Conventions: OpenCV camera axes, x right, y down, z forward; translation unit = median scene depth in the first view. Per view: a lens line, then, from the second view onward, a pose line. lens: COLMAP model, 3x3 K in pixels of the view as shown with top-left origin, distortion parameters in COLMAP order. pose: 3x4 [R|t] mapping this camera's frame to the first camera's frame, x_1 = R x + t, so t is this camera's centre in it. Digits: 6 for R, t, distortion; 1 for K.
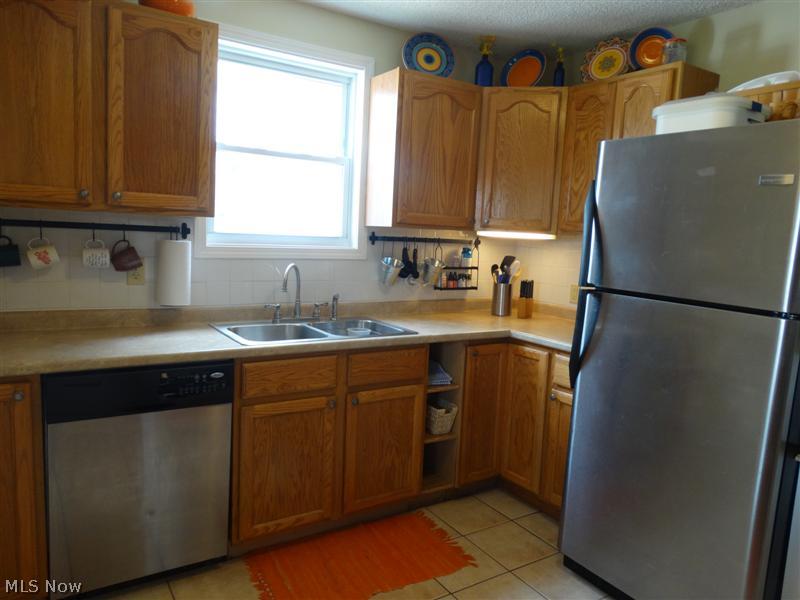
lens RADIAL K [[569.0, 0, 400.0], [0, 569.0, 300.0], [0, 0, 1]] dist [-0.004309, -0.002861]
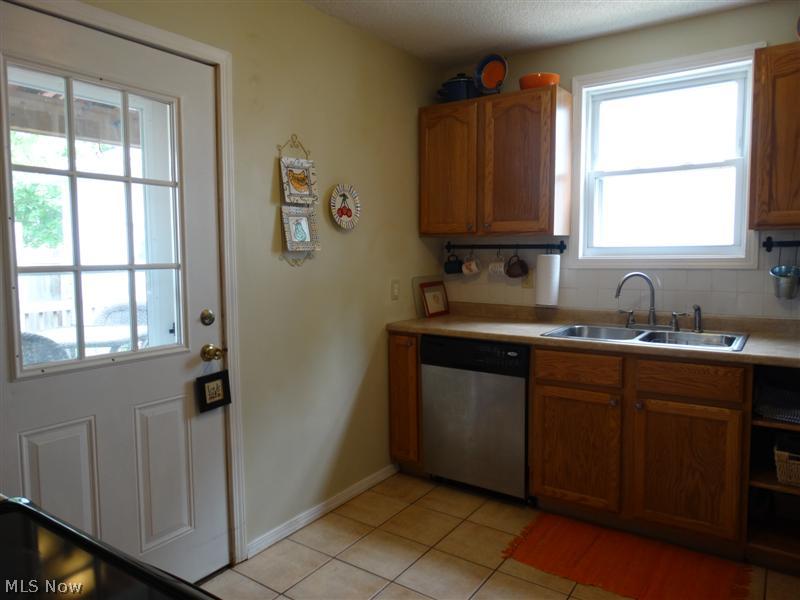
lens RADIAL K [[560.3, 0, 397.9], [0, 560.3, 291.7], [0, 0, 1]] dist [0.001387, 0.000576]
pose [[0.391520, 0.024203, -0.919851, 0.686747], [-0.073037, 0.997317, -0.004845, 0.011326], [0.917266, 0.069080, 0.392238, 0.204294]]
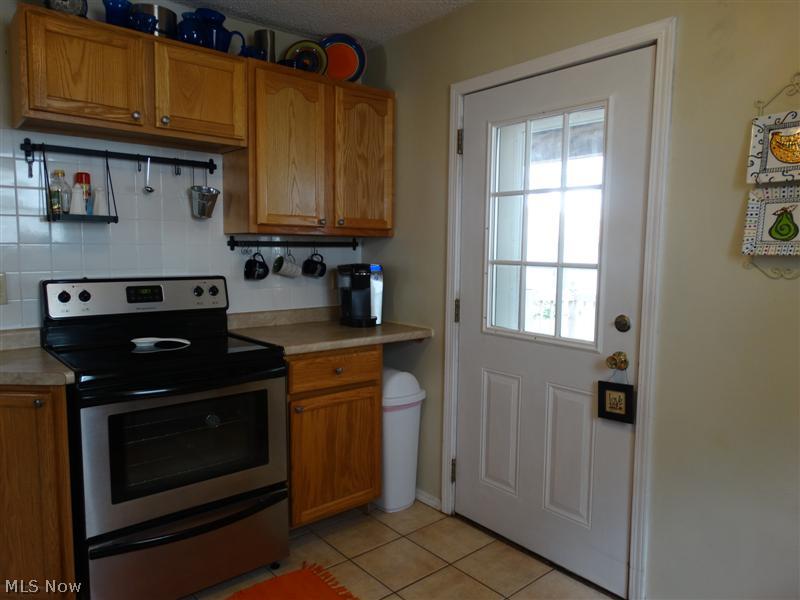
lens RADIAL K [[569.0, 0, 400.0], [0, 569.0, 300.0], [0, 0, 1]] dist [-0.004309, -0.002861]
pose [[-0.987832, -0.041091, -0.149999, -0.355290], [-0.068964, 0.980192, 0.185655, -0.227002], [0.139399, 0.193741, -0.971099, 2.032692]]
